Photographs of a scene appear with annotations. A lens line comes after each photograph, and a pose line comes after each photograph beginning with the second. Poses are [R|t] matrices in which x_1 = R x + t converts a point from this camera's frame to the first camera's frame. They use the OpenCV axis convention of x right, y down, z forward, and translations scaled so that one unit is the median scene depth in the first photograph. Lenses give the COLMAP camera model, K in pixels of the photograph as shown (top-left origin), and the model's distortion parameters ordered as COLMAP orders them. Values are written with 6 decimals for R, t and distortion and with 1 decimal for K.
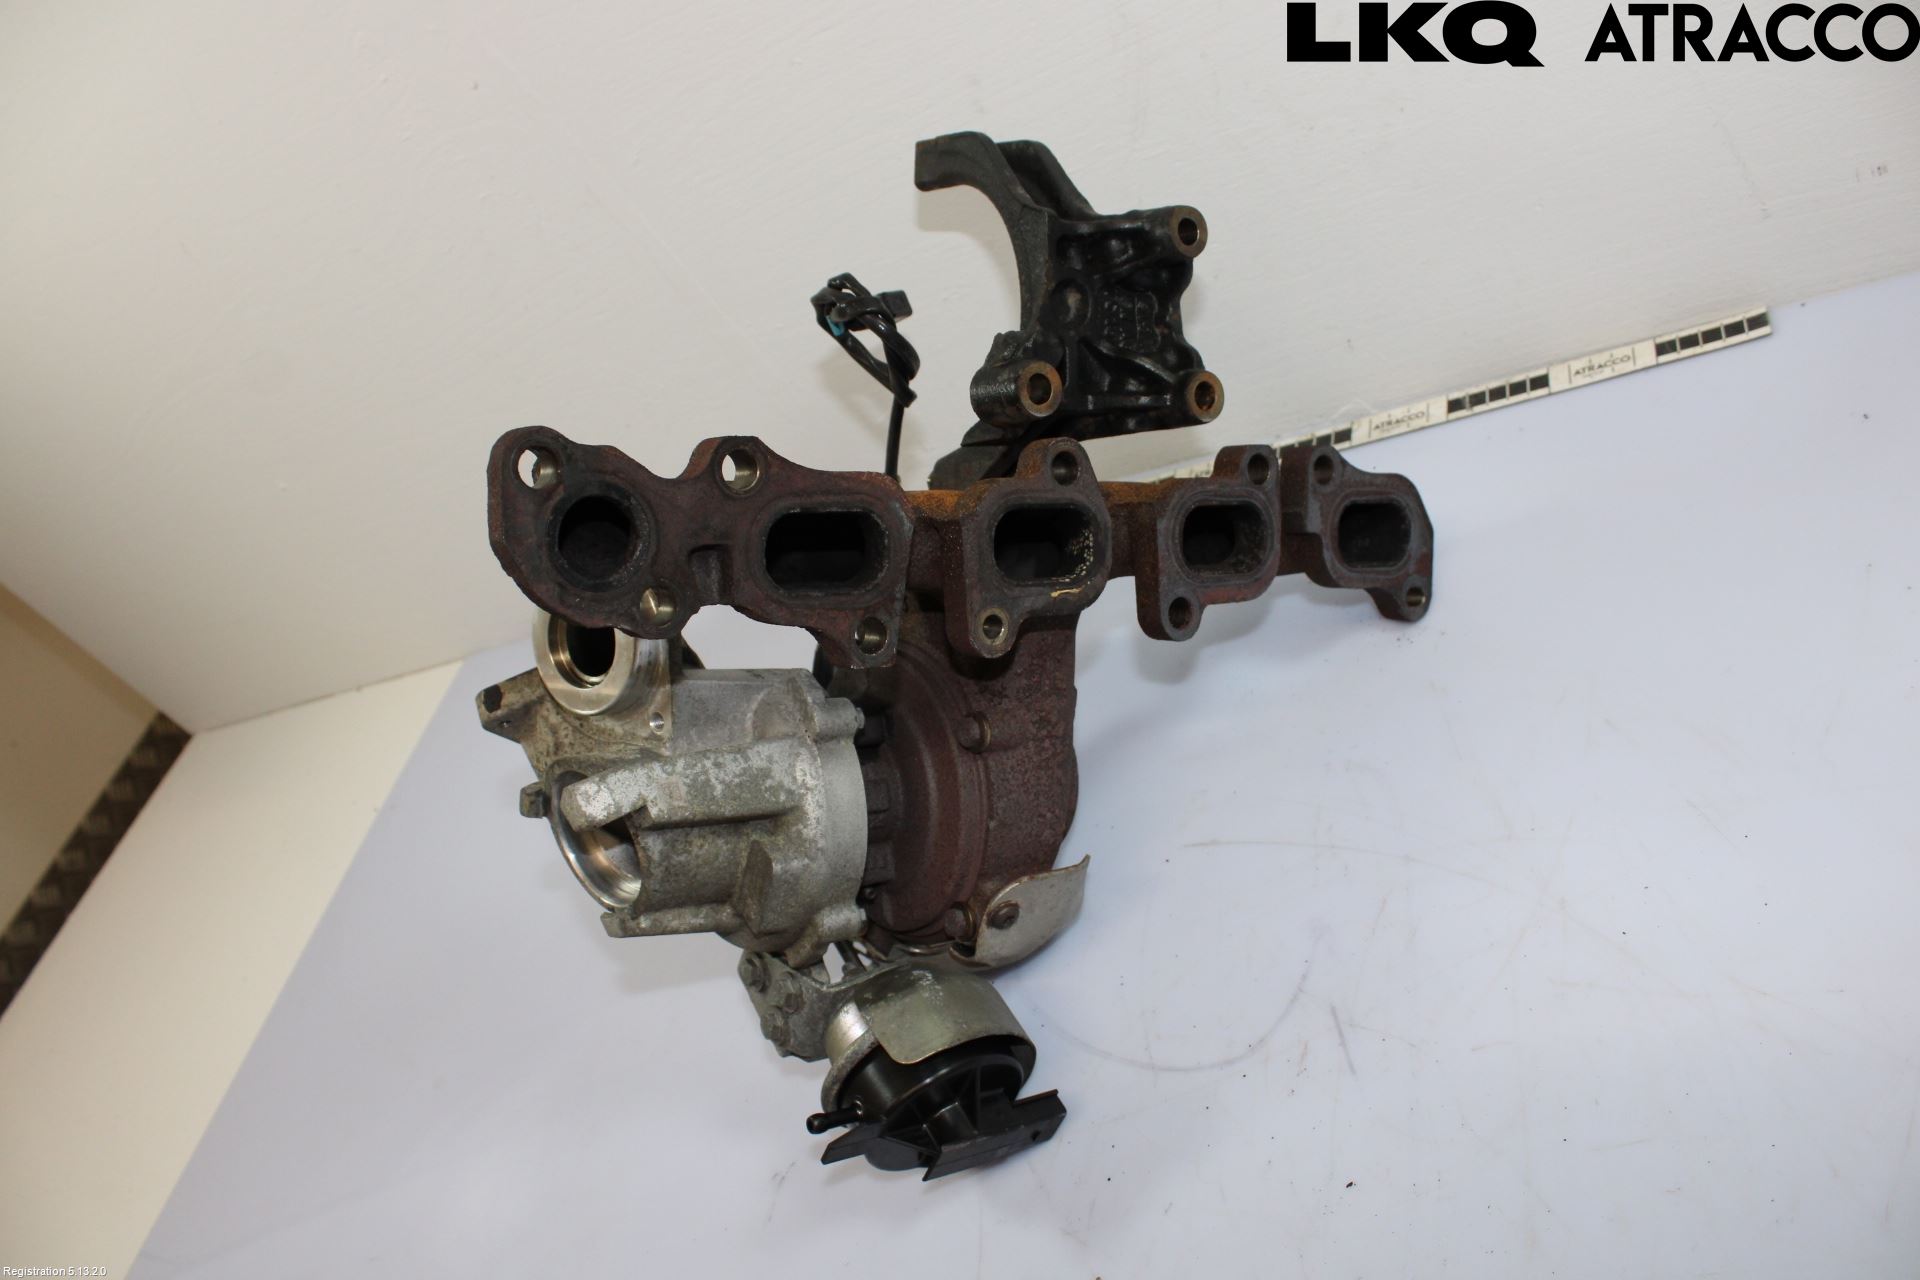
lens RADIAL K [[1577.9, 0, 959.9], [0, 1577.9, 642.3], [0, 0, 1]] dist [-0.164133, 0.128803]
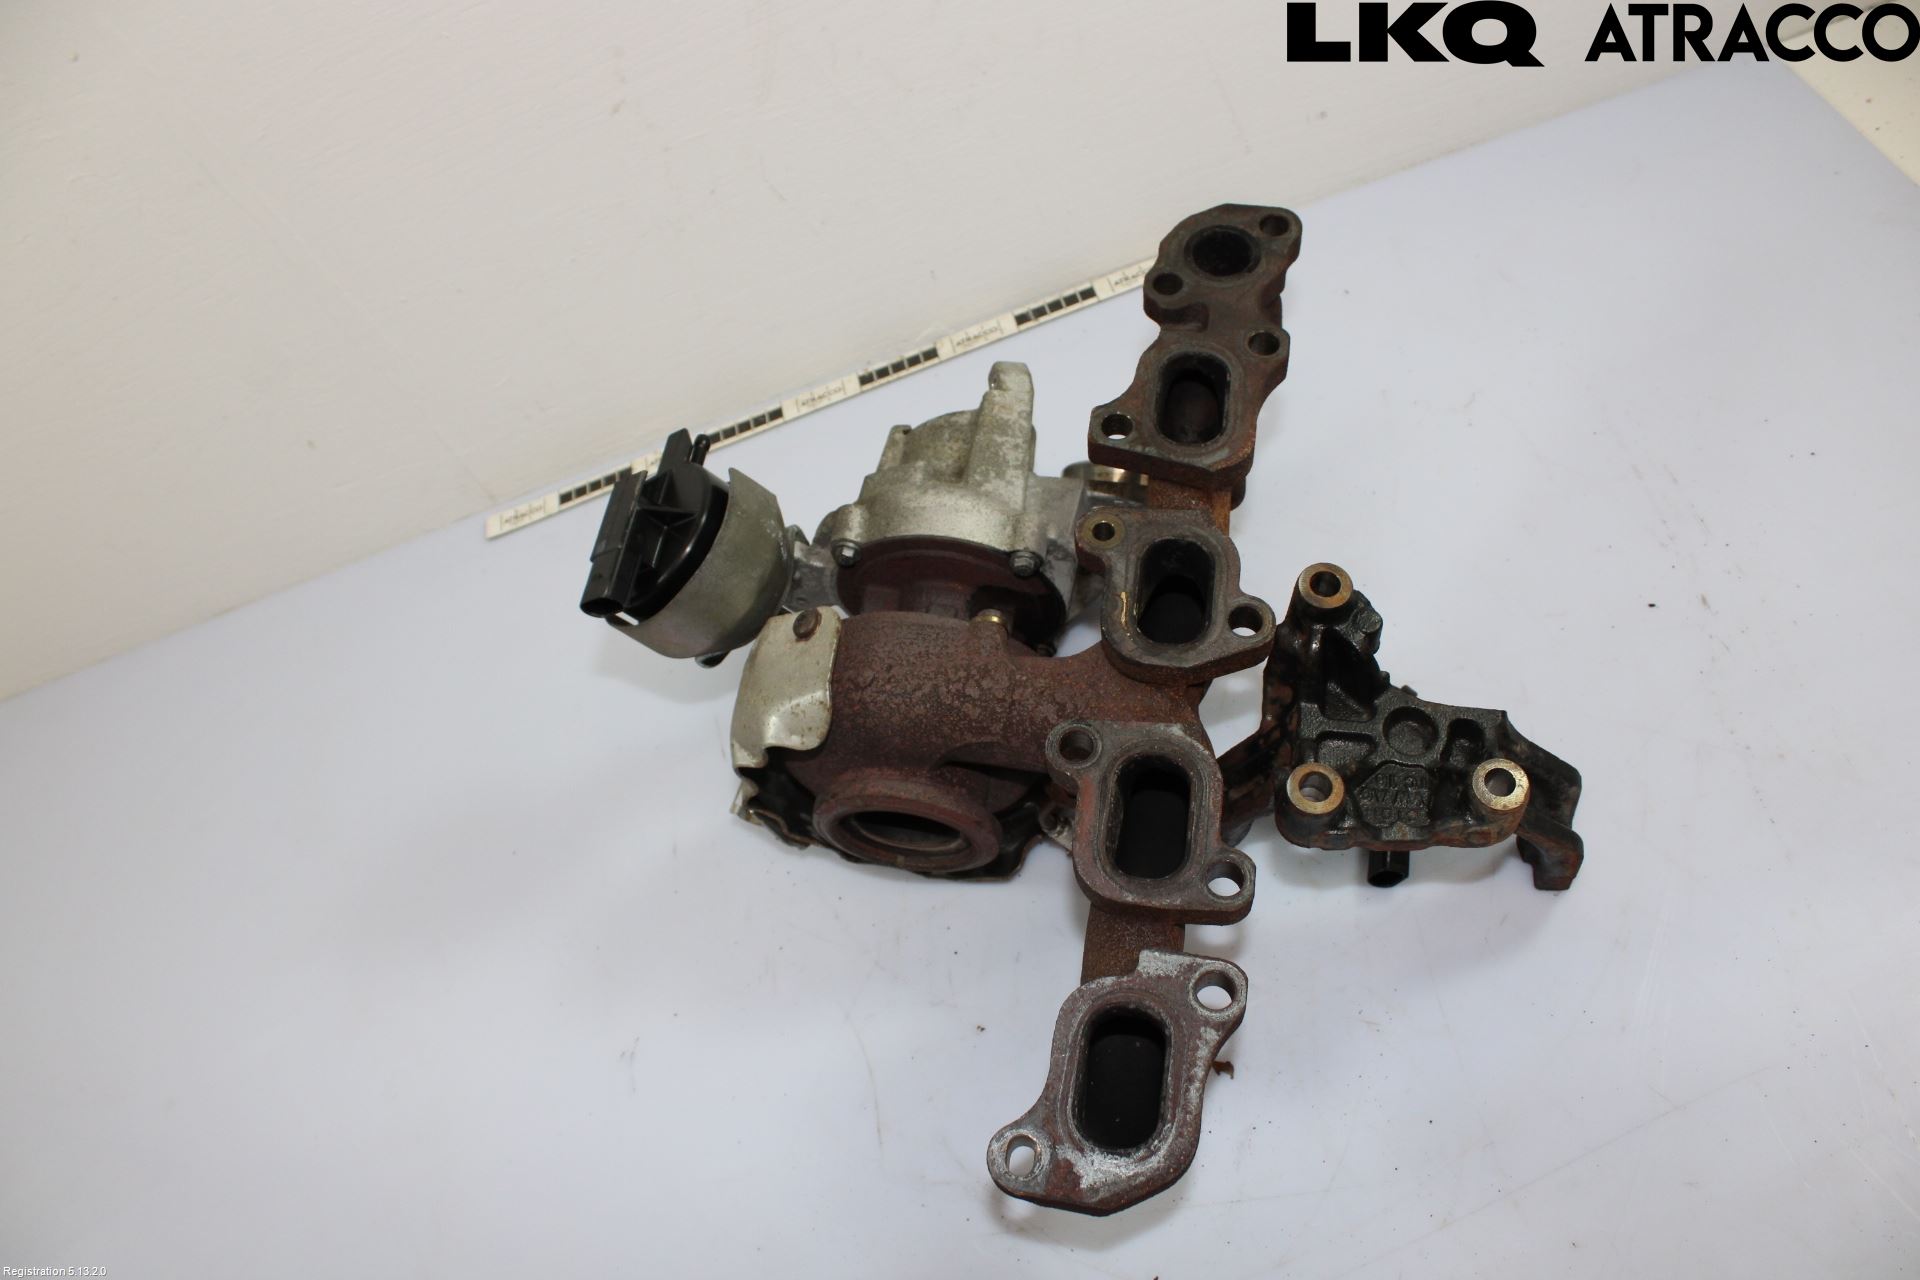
lens RADIAL K [[1577.9, 0, 947.3], [0, 1577.9, 650.6], [0, 0, 1]] dist [-0.164133, 0.128803]
pose [[-0.200426, 0.417343, -0.886371, 1.003271], [-0.975272, -0.171003, 0.140012, -0.068179], [-0.093139, 0.892515, 0.441296, 0.593502]]
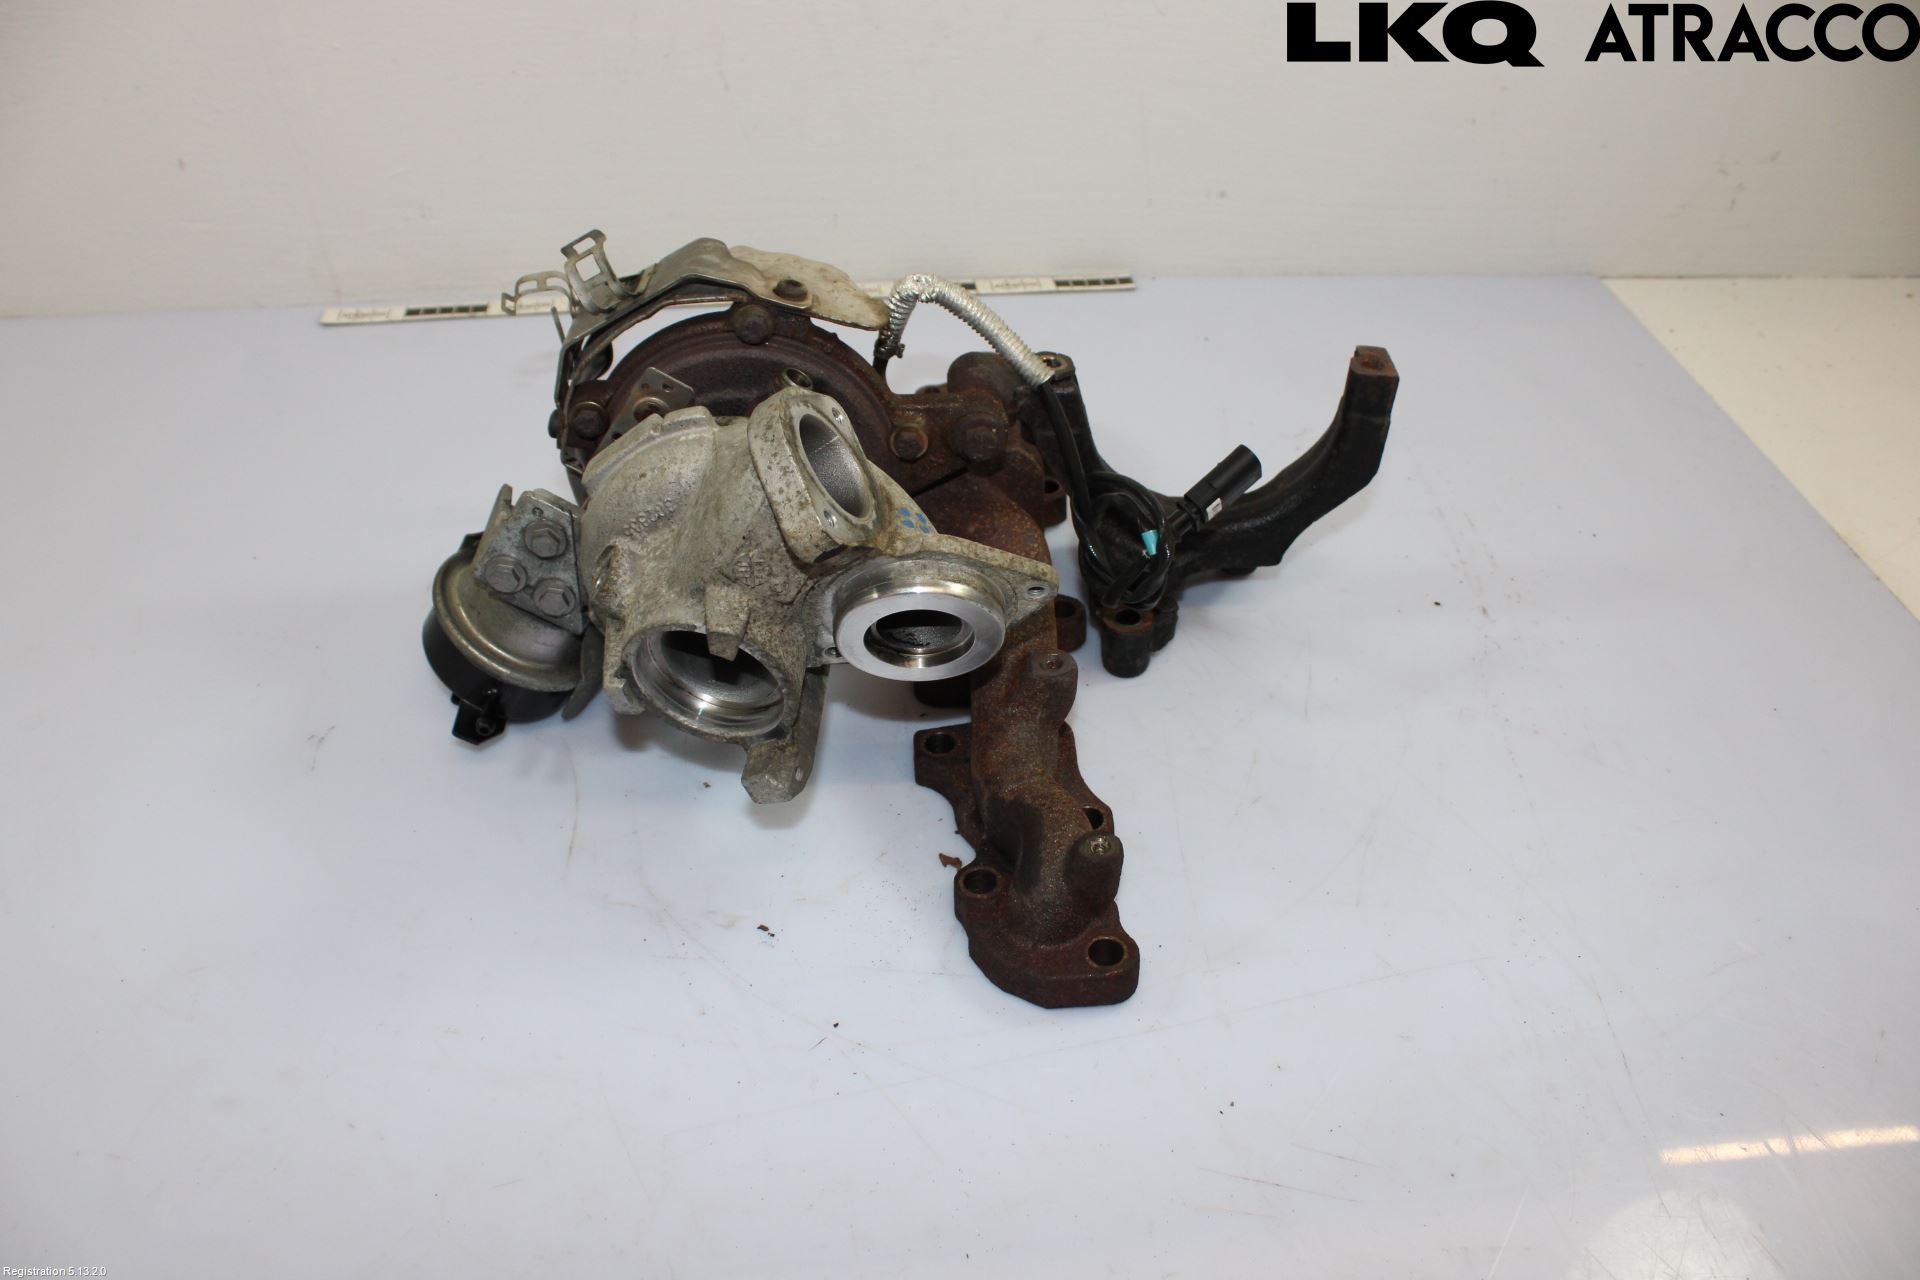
lens RADIAL K [[1577.9, 0, 952.0], [0, 1577.9, 644.4], [0, 0, 1]] dist [-0.164133, 0.128803]
pose [[-0.117673, 0.172571, -0.977943, 1.100065], [-0.903525, -0.427238, 0.033327, -0.116607], [-0.412063, 0.887517, 0.206197, 0.900446]]
